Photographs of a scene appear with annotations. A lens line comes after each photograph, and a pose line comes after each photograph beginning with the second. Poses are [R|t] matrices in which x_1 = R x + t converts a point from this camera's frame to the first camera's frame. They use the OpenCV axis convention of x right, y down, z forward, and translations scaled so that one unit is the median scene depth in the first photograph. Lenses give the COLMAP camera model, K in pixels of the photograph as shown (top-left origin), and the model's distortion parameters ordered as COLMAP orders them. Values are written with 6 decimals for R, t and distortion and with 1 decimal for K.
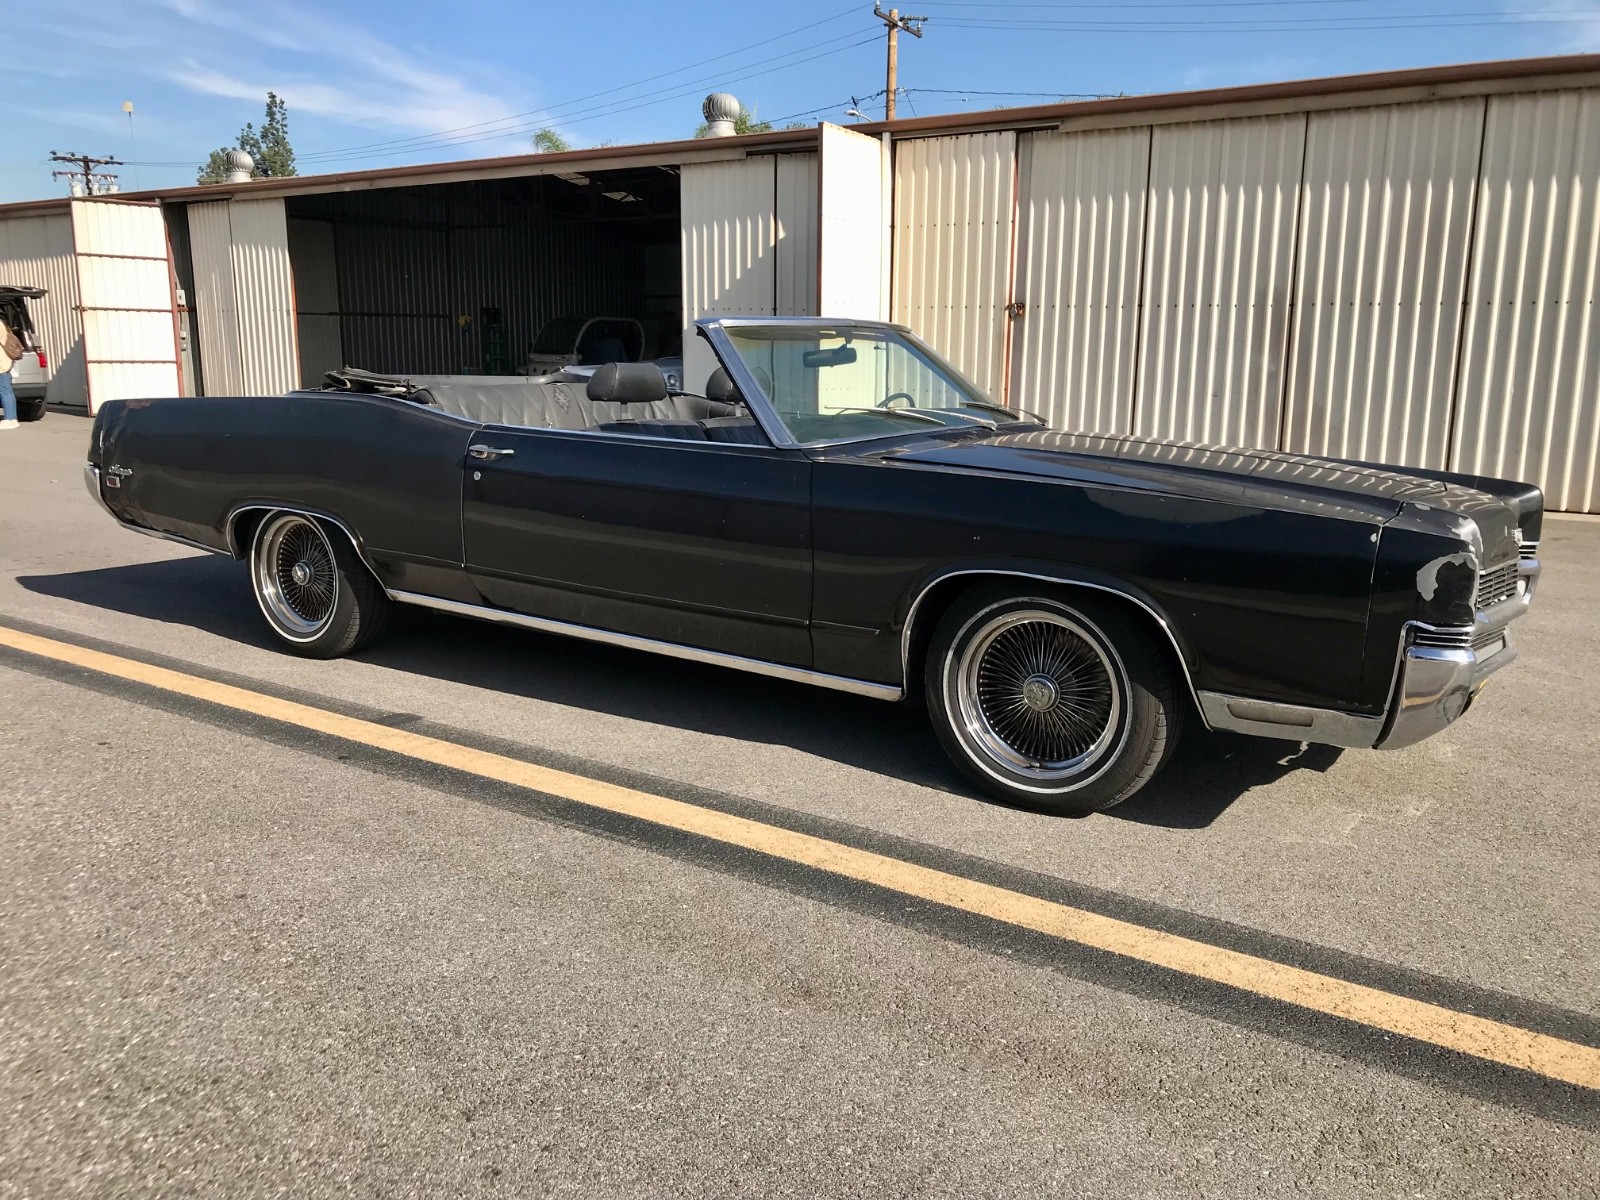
lens RADIAL K [[1315.2, 0, 798.3], [0, 1315.2, 600.9], [0, 0, 1]] dist [0.028152, -0.025359]
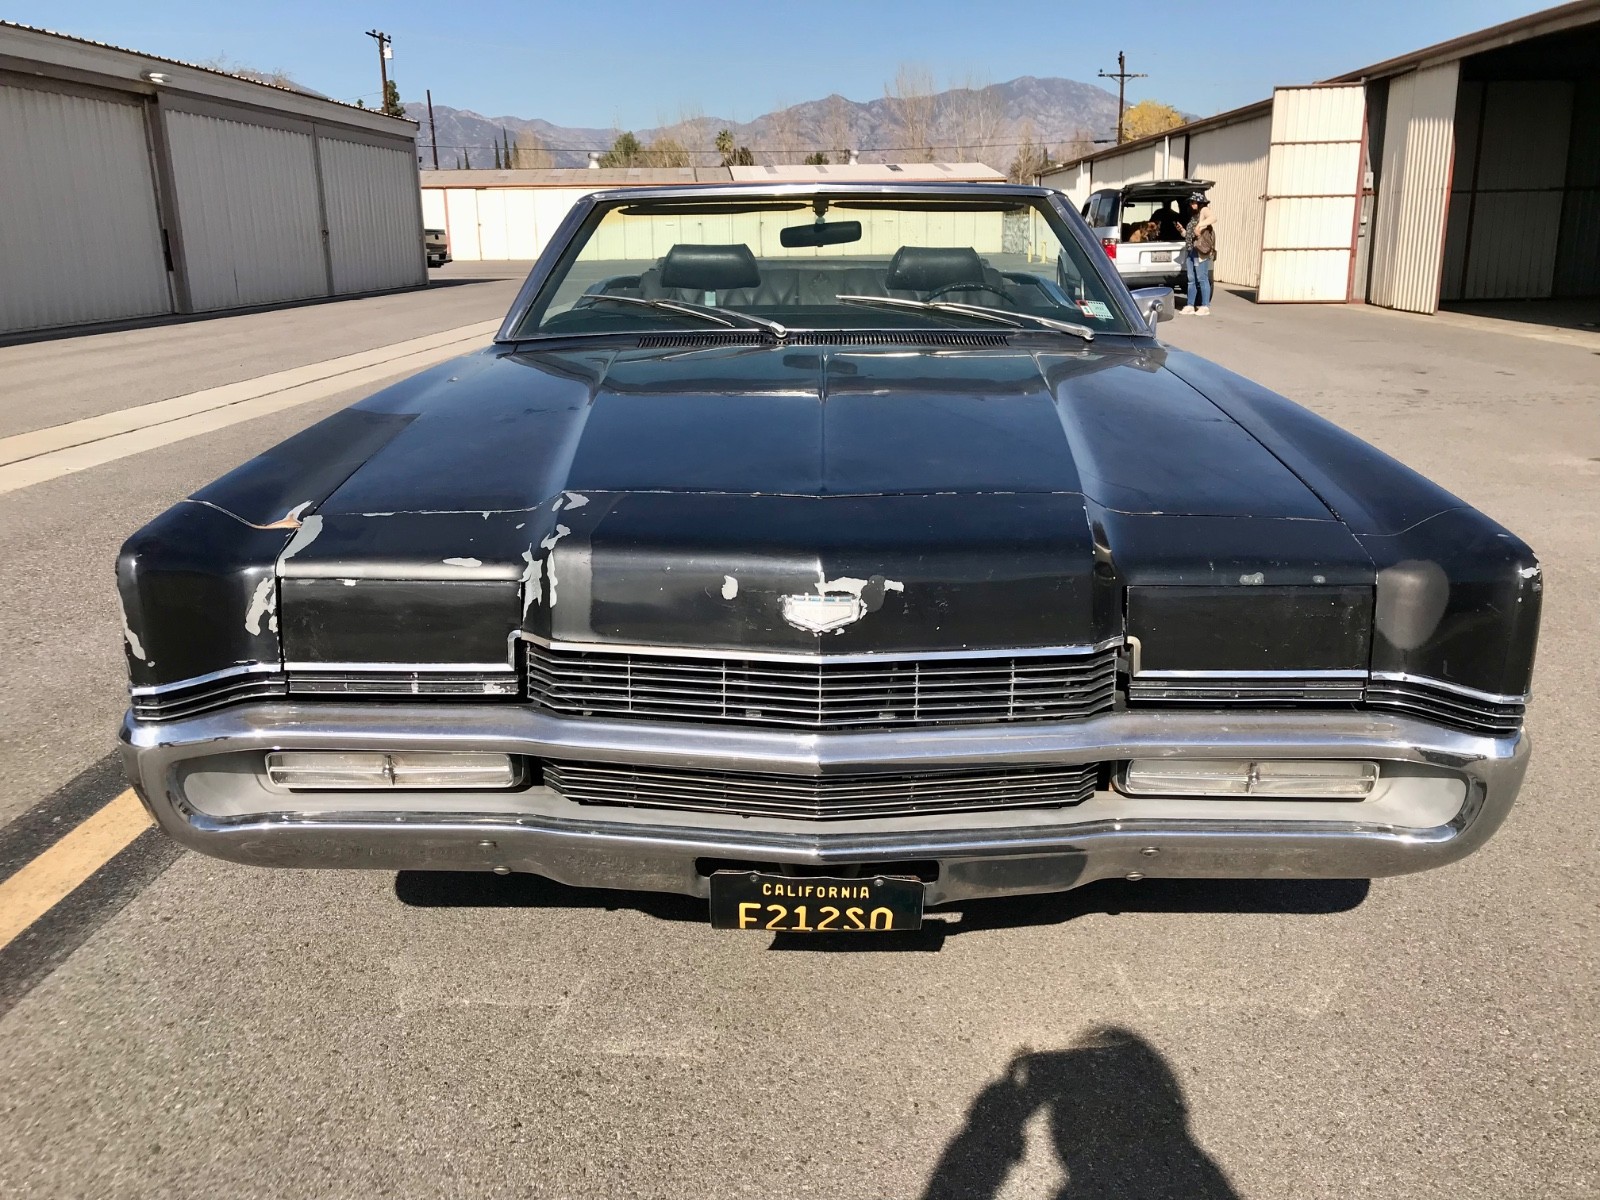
lens RADIAL K [[1315.2, 0, 797.2], [0, 1315.2, 592.1], [0, 0, 1]] dist [0.028152, -0.025359]
pose [[0.529179, 0.206064, -0.823108, 0.302259], [-0.144144, 0.977795, 0.152119, -0.040901], [0.836177, 0.038148, 0.547131, 0.243862]]
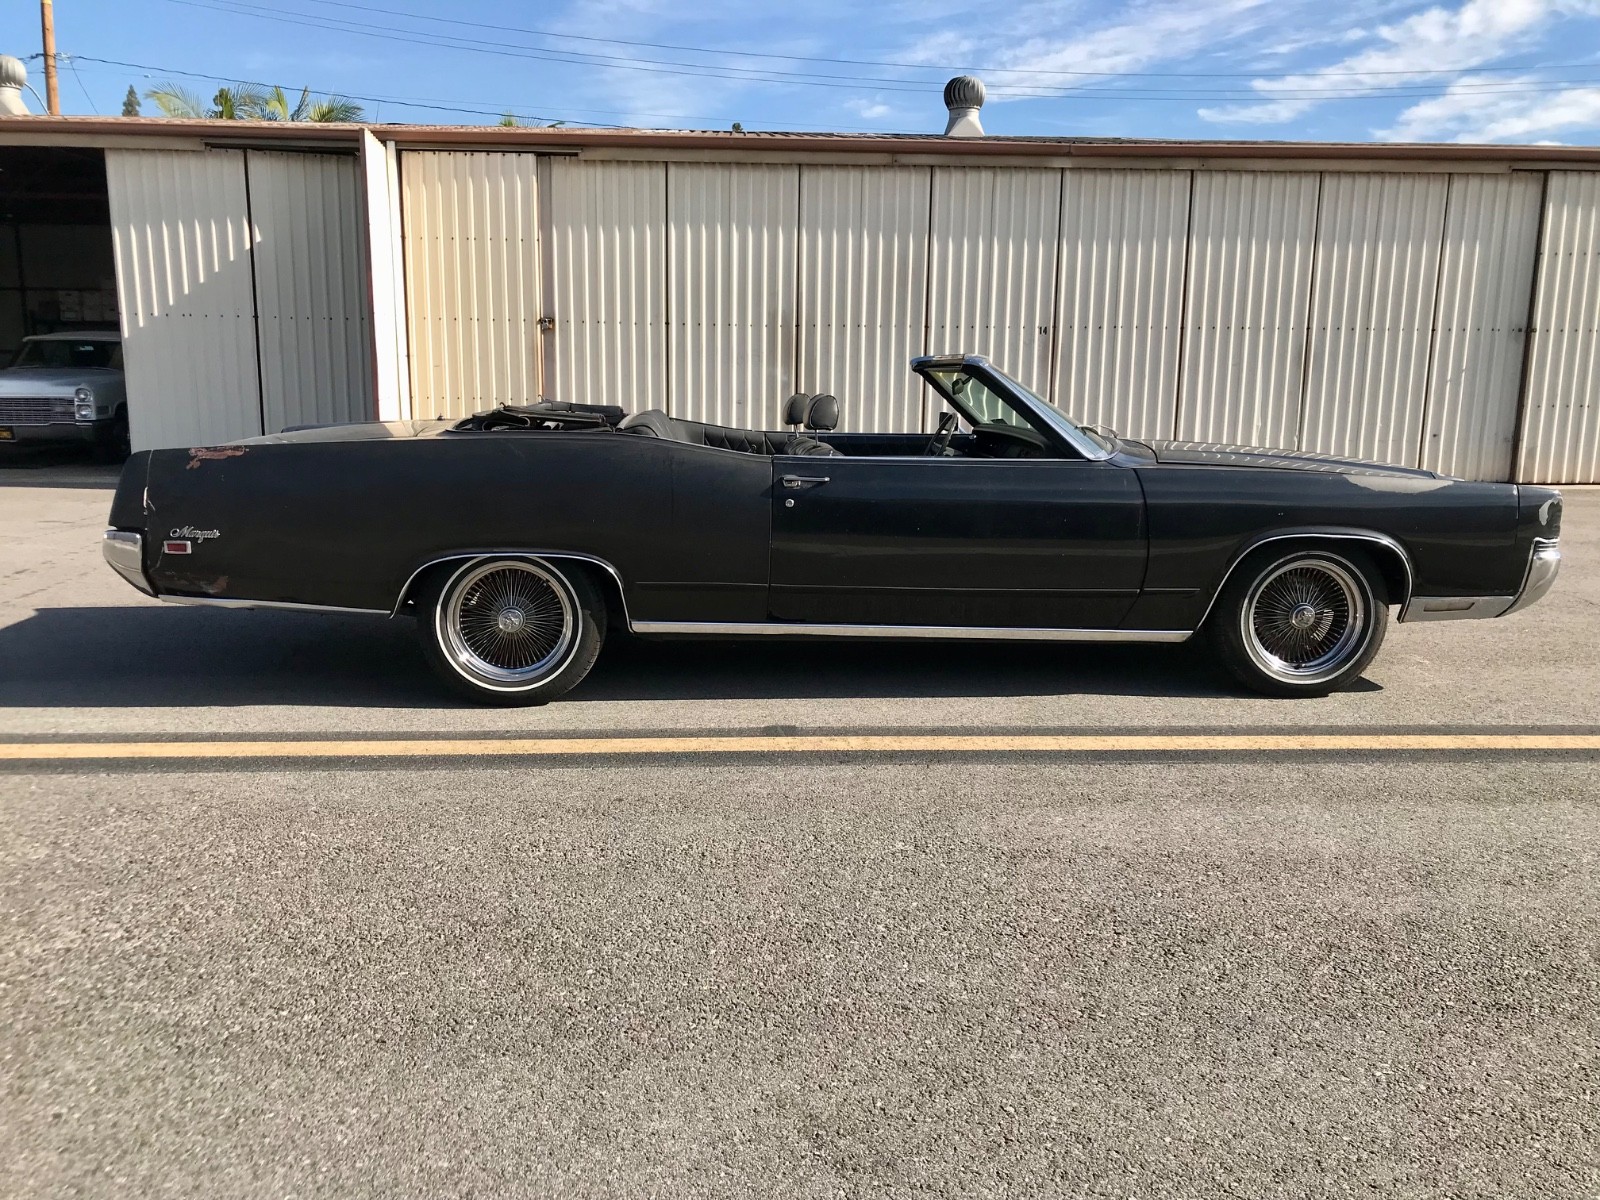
lens RADIAL K [[1315.2, 0, 797.0], [0, 1315.2, 610.1], [0, 0, 1]] dist [0.028152, -0.025359]
pose [[0.795362, -0.120702, 0.593995, -0.363622], [0.115463, 0.992199, 0.047012, -0.022927], [-0.595036, 0.031193, 0.803094, 0.048121]]
